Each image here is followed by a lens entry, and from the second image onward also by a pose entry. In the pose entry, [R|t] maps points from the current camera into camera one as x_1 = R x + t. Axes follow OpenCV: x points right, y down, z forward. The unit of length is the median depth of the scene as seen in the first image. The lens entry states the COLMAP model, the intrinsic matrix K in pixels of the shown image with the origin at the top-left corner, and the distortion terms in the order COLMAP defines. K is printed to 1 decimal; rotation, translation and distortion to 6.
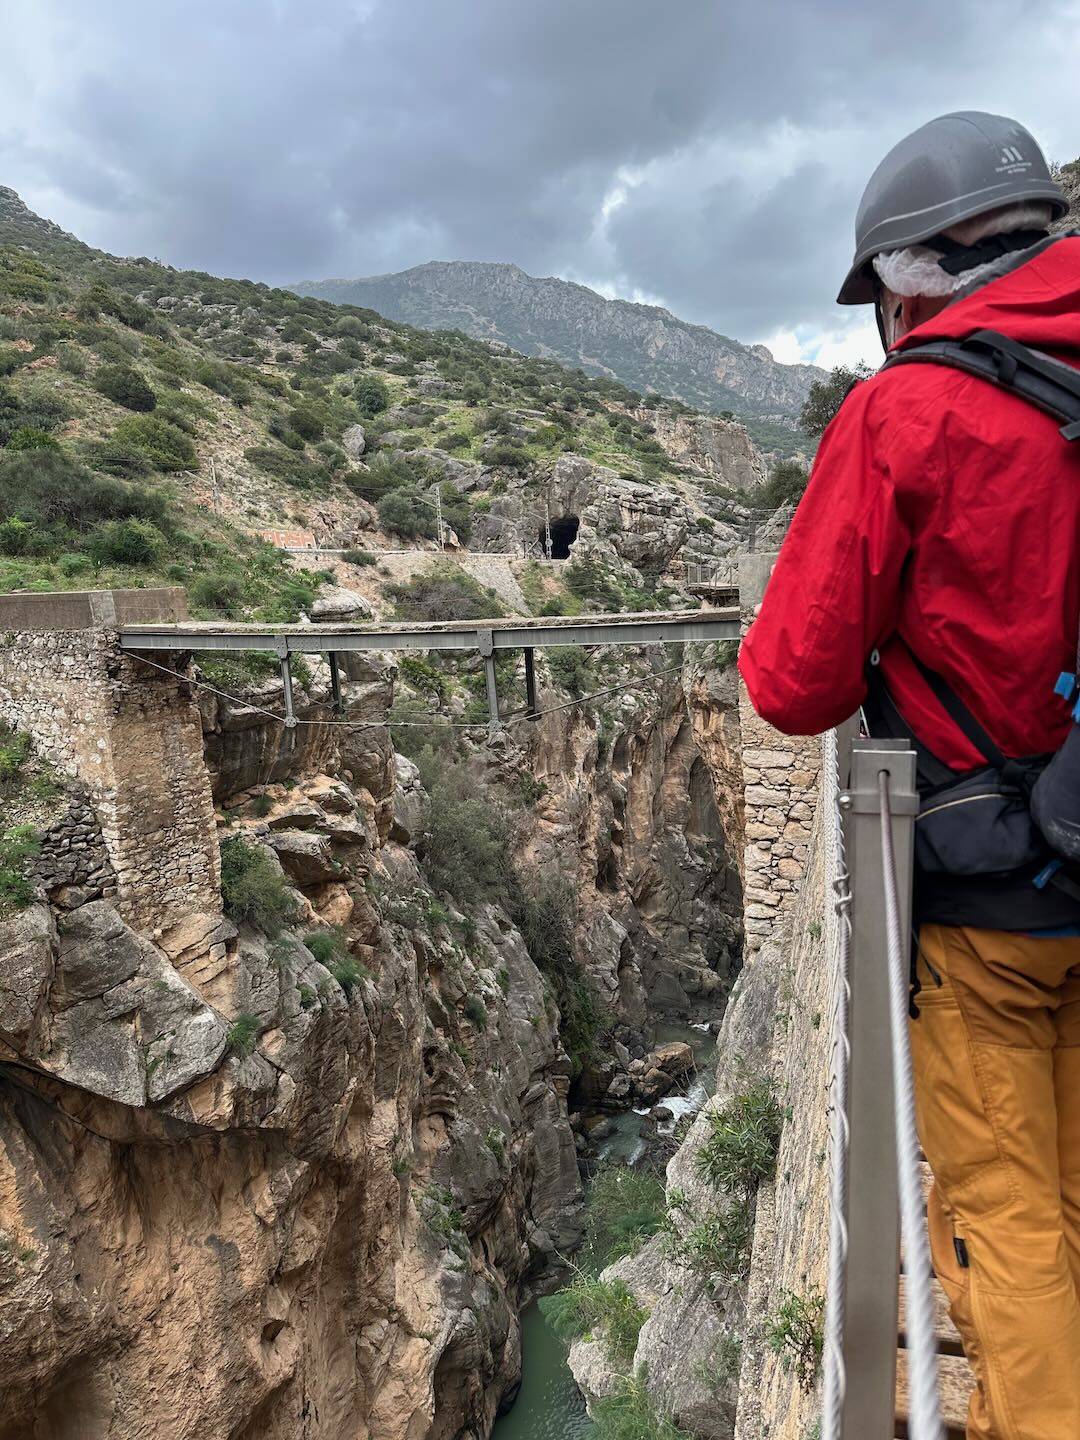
lens RADIAL K [[987.6, 0, 536.8], [0, 987.6, 725.1], [0, 0, 1]] dist [0.164082, -0.285179]
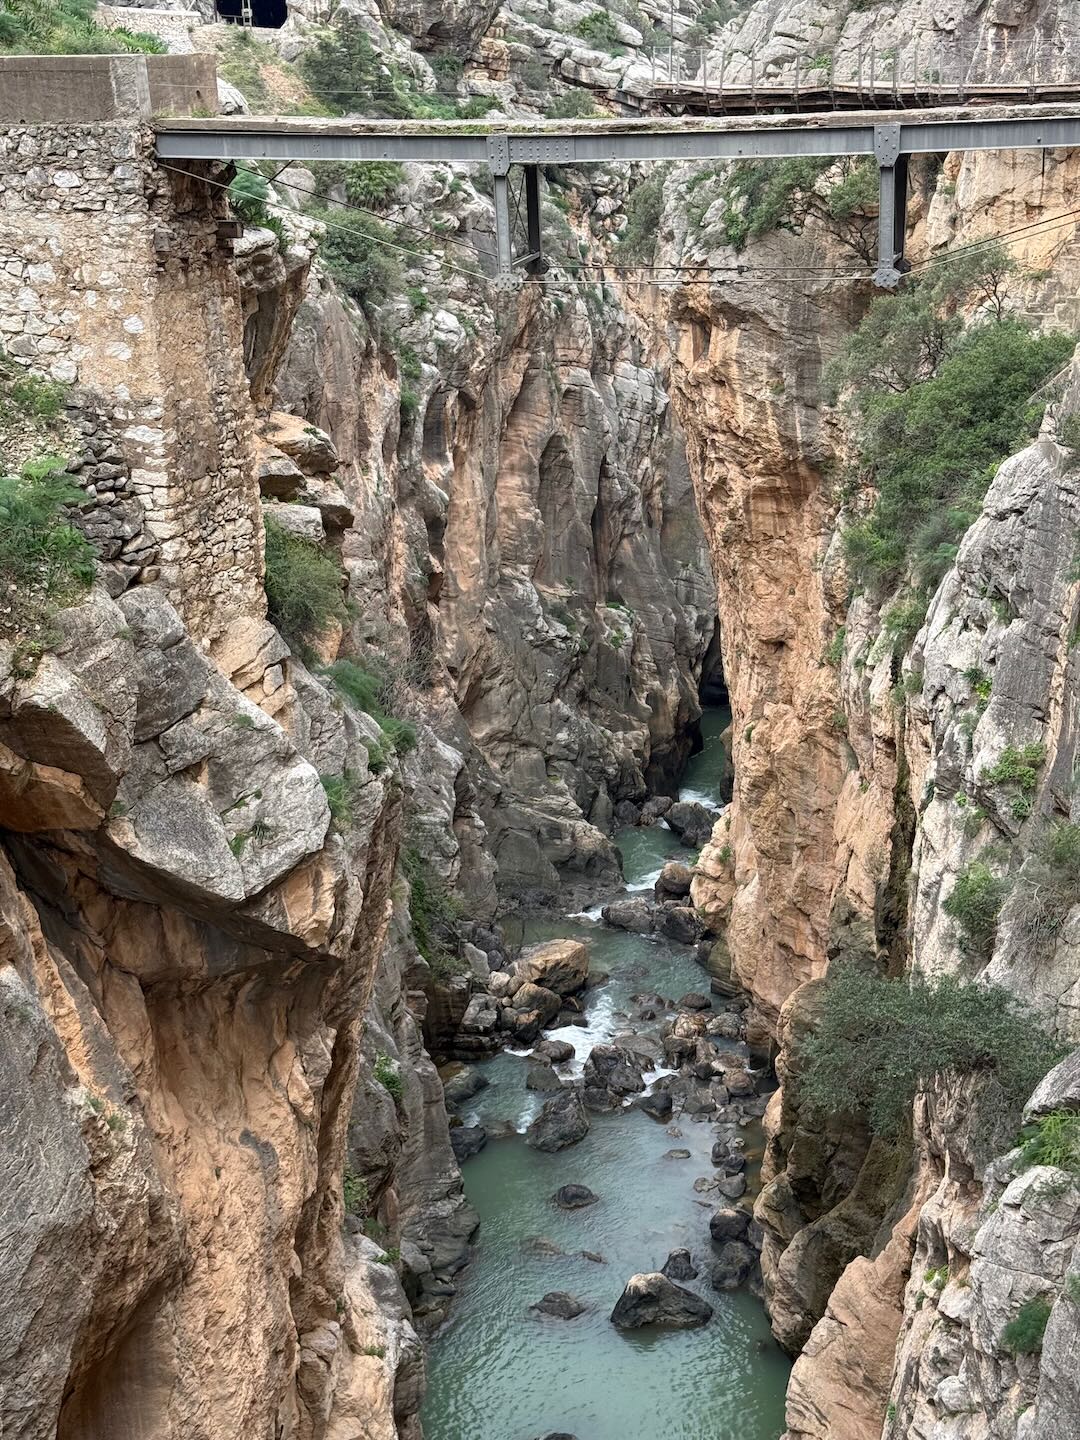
lens RADIAL K [[1991.2, 0, 540.6], [0, 1991.2, 727.0], [0, 0, 1]] dist [0.188909, -0.381037]
pose [[0.973944, -0.046747, 0.221918, -0.125438], [0.010177, 0.986549, 0.163149, 0.016226], [-0.226560, -0.156640, 0.961319, -0.064643]]
